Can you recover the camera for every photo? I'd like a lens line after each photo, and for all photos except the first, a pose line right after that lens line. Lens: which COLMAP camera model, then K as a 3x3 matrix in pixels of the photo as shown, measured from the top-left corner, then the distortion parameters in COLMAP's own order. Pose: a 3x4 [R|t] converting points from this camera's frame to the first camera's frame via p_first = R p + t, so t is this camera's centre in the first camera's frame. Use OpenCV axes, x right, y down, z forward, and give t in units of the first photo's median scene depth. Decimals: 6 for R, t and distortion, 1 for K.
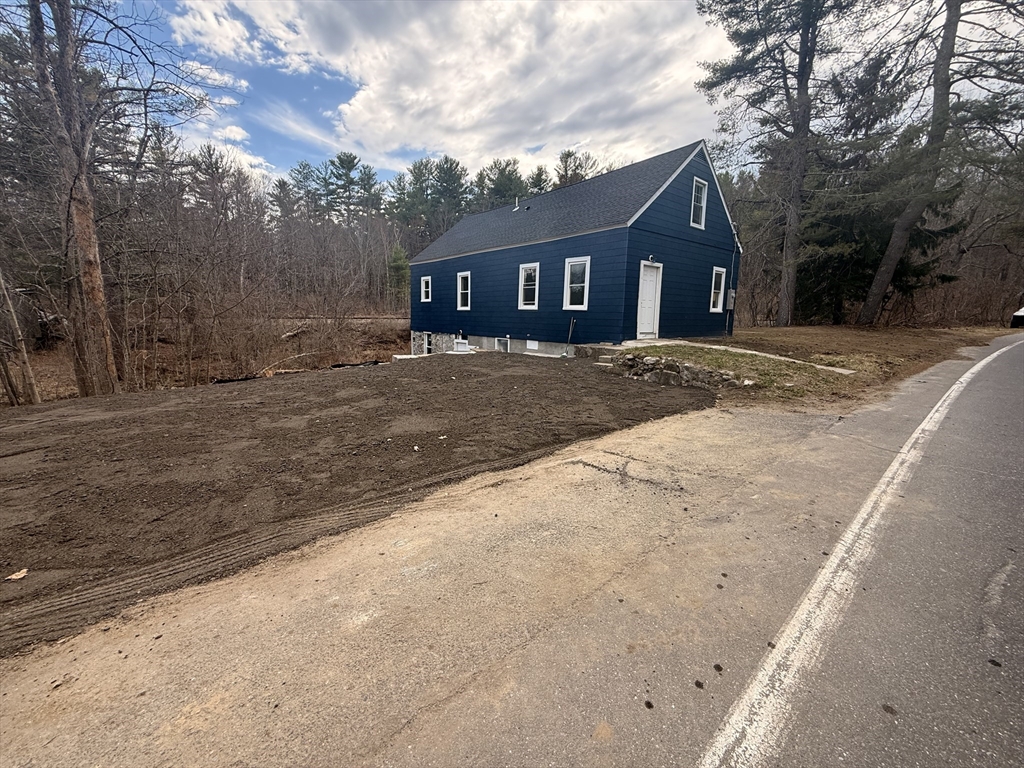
lens RADIAL K [[406.0, 0, 507.6], [0, 406.0, 386.7], [0, 0, 1]] dist [0.000646, 0.000029]
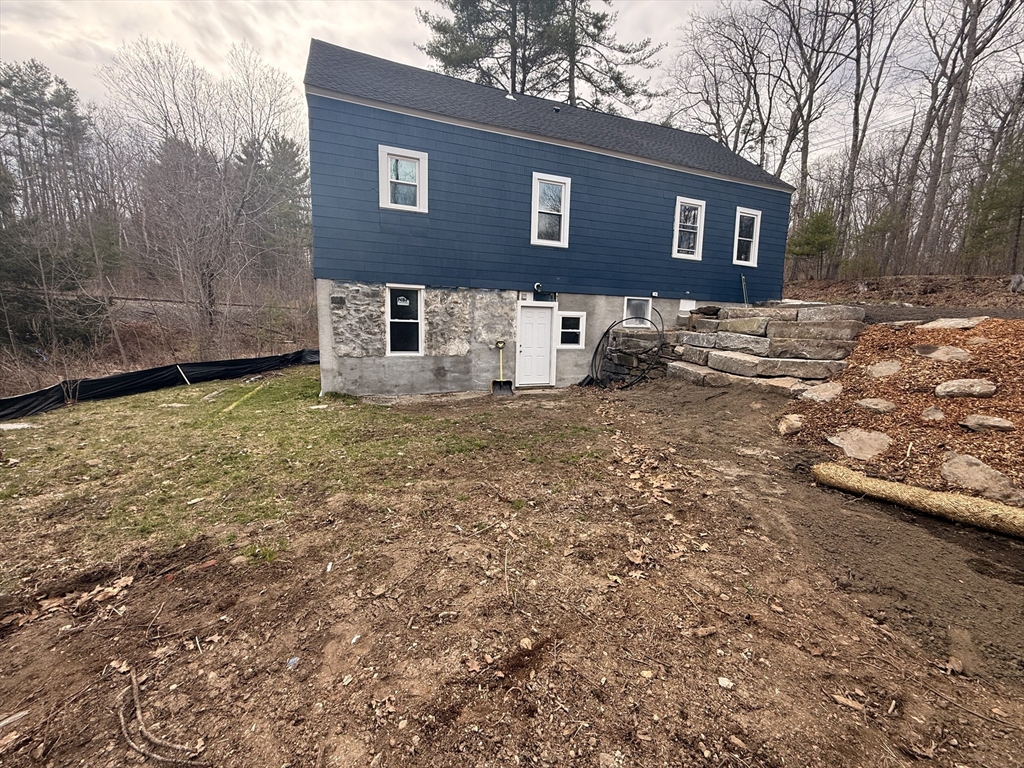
lens RADIAL K [[406.0, 0, 507.6], [0, 406.0, 386.7], [0, 0, 1]] dist [0.000646, 0.000029]
pose [[0.313677, -0.141933, 0.938862, -0.645613], [0.149379, 0.983829, 0.098823, -0.062093], [-0.937706, 0.109248, 0.329806, 0.862909]]
